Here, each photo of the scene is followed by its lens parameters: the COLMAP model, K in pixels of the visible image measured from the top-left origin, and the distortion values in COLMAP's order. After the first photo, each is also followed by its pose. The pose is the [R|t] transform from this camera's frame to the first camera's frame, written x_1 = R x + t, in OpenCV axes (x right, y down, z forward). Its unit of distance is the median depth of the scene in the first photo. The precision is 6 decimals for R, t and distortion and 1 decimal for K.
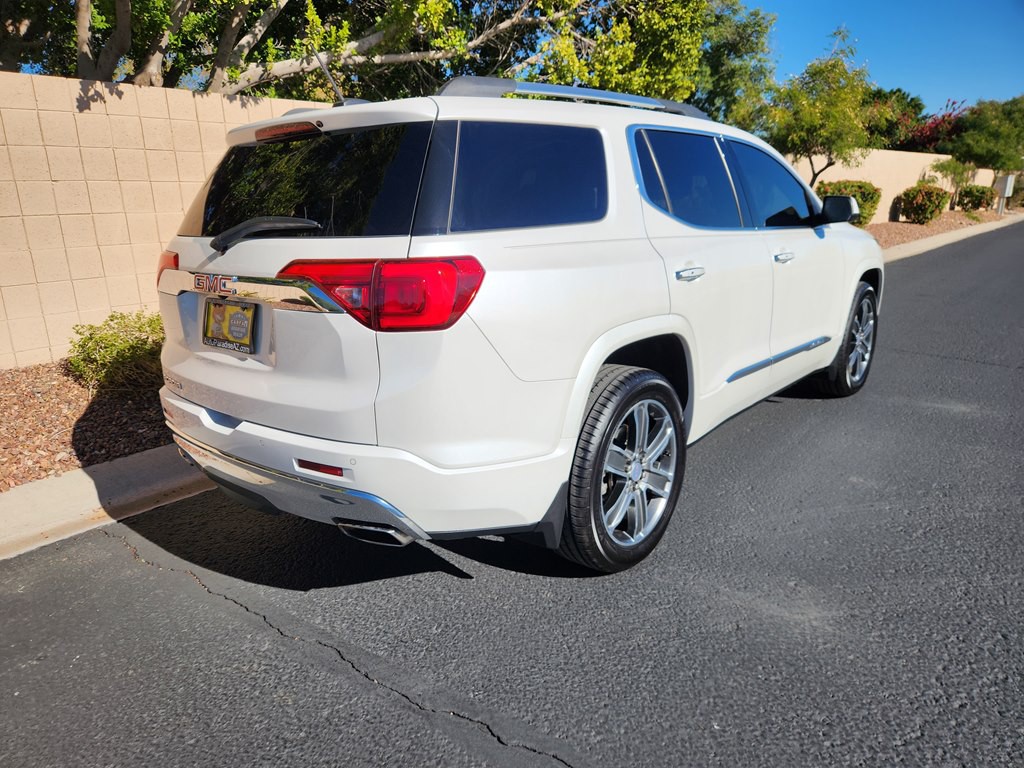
lens RADIAL K [[699.1, 0, 498.4], [0, 699.1, 385.3], [0, 0, 1]] dist [0.077431, -0.067814]
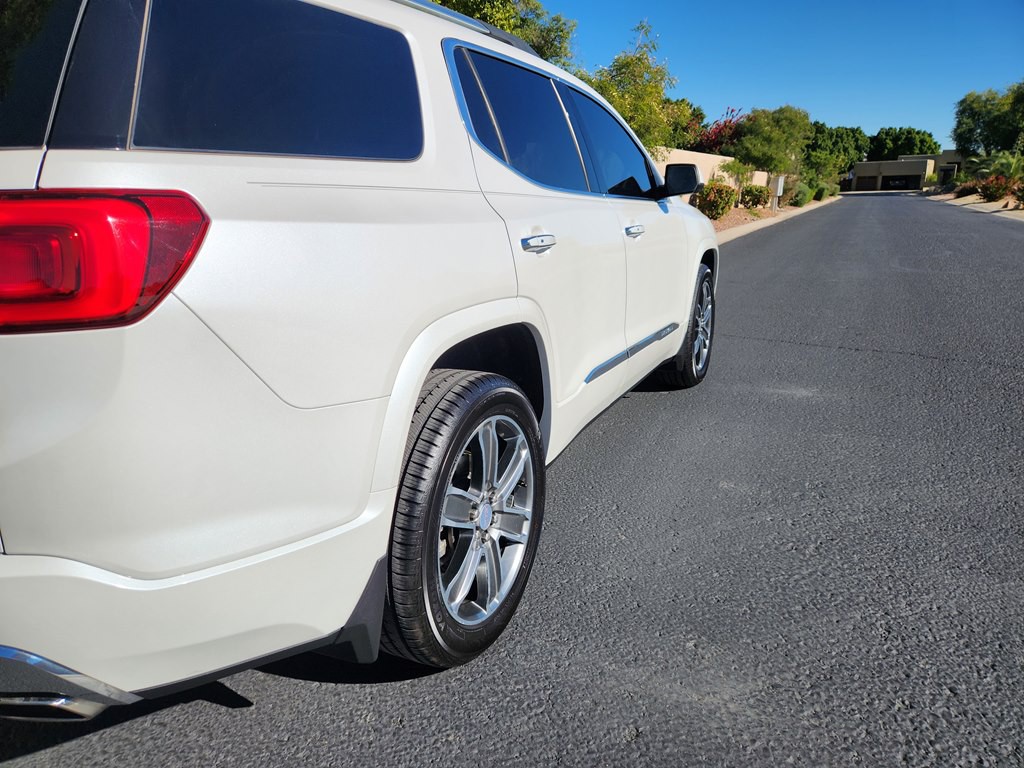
lens RADIAL K [[699.1, 0, 498.4], [0, 699.1, 385.3], [0, 0, 1]] dist [0.077431, -0.067814]
pose [[0.970265, -0.056966, 0.235247, 0.046506], [0.056398, 0.998366, 0.009146, -0.016299], [-0.235384, 0.004394, 0.971893, 0.287353]]
